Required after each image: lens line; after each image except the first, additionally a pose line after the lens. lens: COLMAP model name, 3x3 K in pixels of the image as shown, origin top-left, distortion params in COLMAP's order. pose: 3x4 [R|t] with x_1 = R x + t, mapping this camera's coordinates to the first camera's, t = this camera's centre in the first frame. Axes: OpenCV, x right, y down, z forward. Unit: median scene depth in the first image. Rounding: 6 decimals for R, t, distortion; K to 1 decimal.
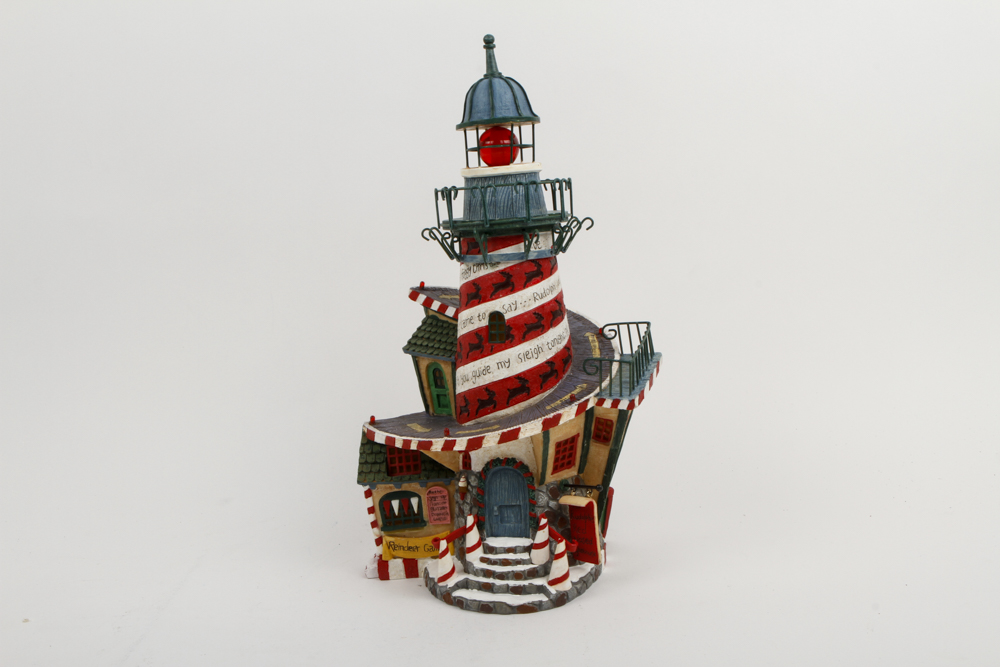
lens RADIAL K [[1110.3, 0, 499.3], [0, 1110.3, 338.8], [0, 0, 1]] dist [-0.111881, 0.000000]
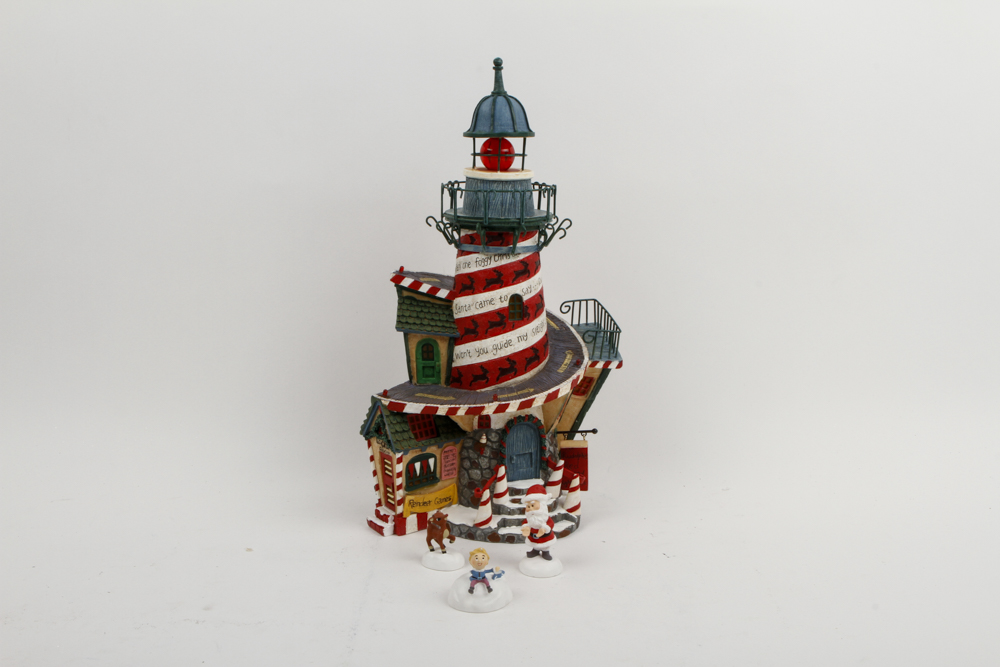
lens RADIAL K [[1110.3, 0, 498.5], [0, 1110.3, 332.5], [0, 0, 1]] dist [-0.111881, 0.000000]
pose [[0.771649, -0.044093, 0.634518, -0.768341], [0.015927, 0.998621, 0.050026, -0.042829], [-0.635849, -0.028497, 0.771287, 0.085027]]
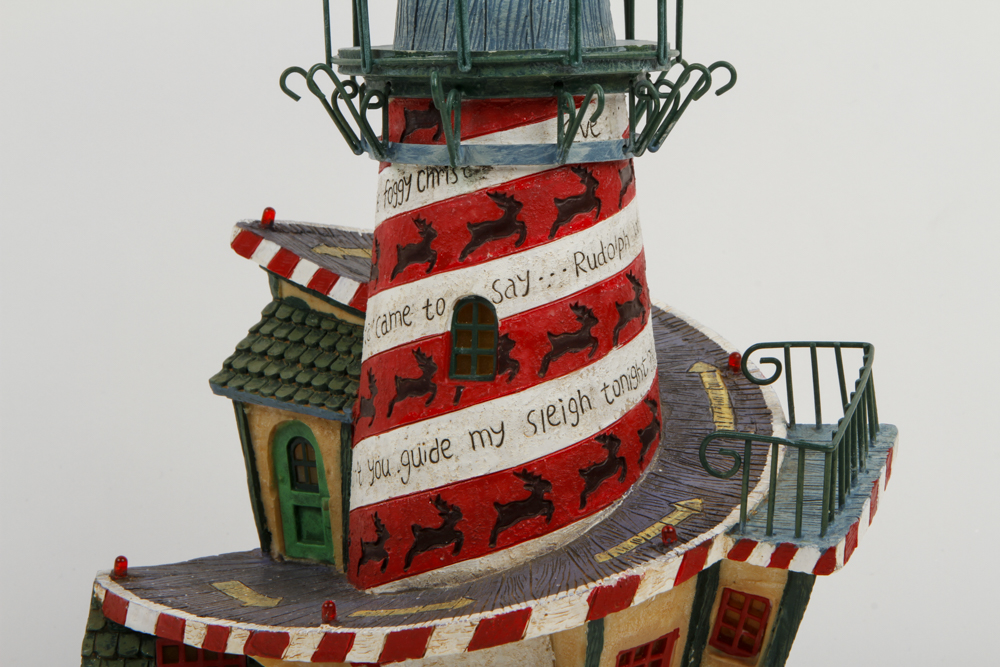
lens RADIAL K [[2584.7, 0, 506.7], [0, 2584.7, 327.9], [0, 0, 1]] dist [0.164923, 0.000000]
pose [[0.996780, 0.049909, 0.062764, -0.045892], [-0.049098, 0.998690, -0.014391, -0.001711], [-0.063400, 0.011263, 0.997925, 0.118105]]
